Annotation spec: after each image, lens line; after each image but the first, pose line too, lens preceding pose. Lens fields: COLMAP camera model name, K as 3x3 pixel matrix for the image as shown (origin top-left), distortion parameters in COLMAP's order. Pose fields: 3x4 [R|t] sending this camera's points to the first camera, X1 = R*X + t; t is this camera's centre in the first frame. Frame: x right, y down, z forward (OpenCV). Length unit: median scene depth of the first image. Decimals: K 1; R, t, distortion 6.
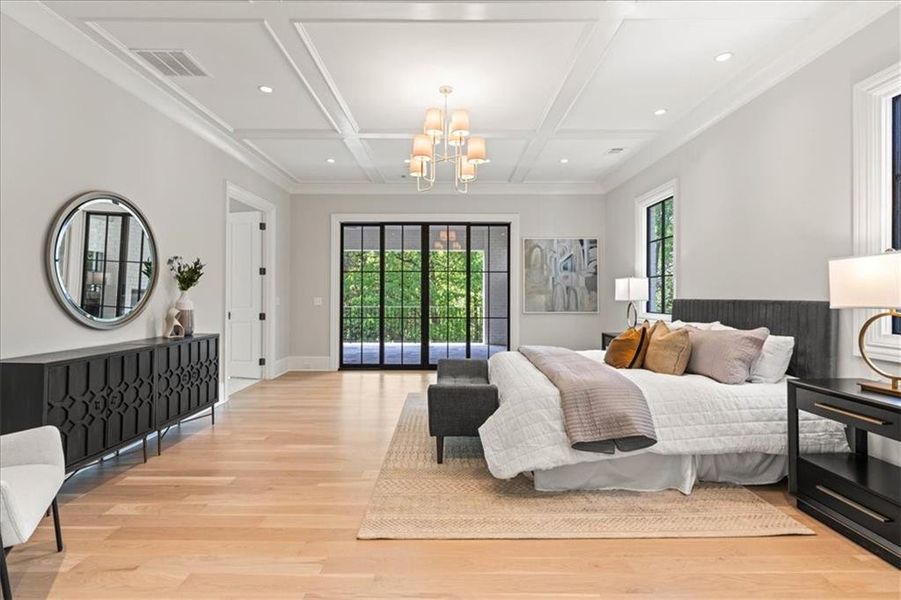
lens RADIAL K [[427.7, 0, 450.5], [0, 427.7, 300.0], [0, 0, 1]] dist [0.000802, 0.000756]
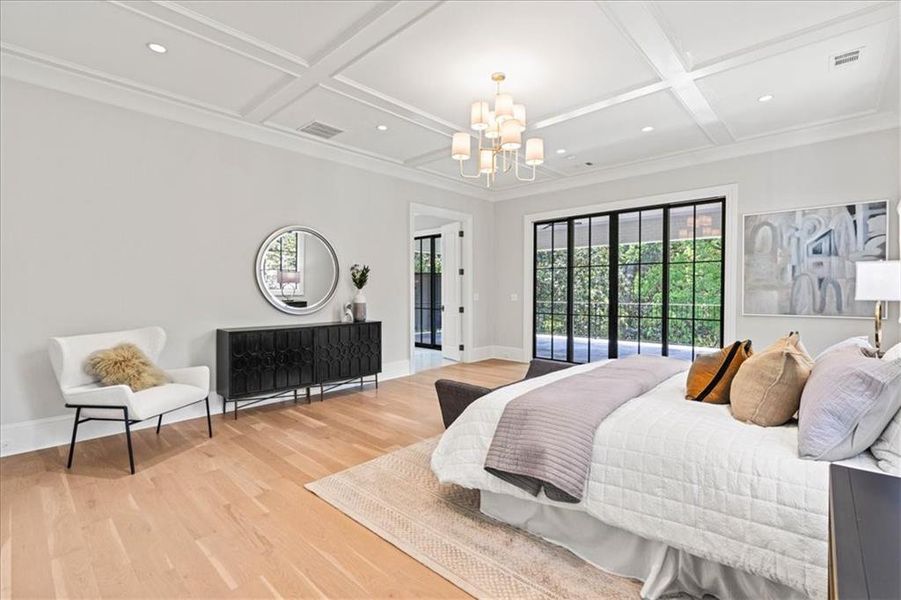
lens RADIAL K [[408.0, 0, 452.3], [0, 408.0, 303.8], [0, 0, 1]] dist [0.001521, 0.000336]
pose [[0.735504, 0.019159, -0.677250, 0.313984], [-0.005247, 0.999731, 0.022585, -0.003151], [0.677500, -0.013058, 0.735406, 0.145247]]
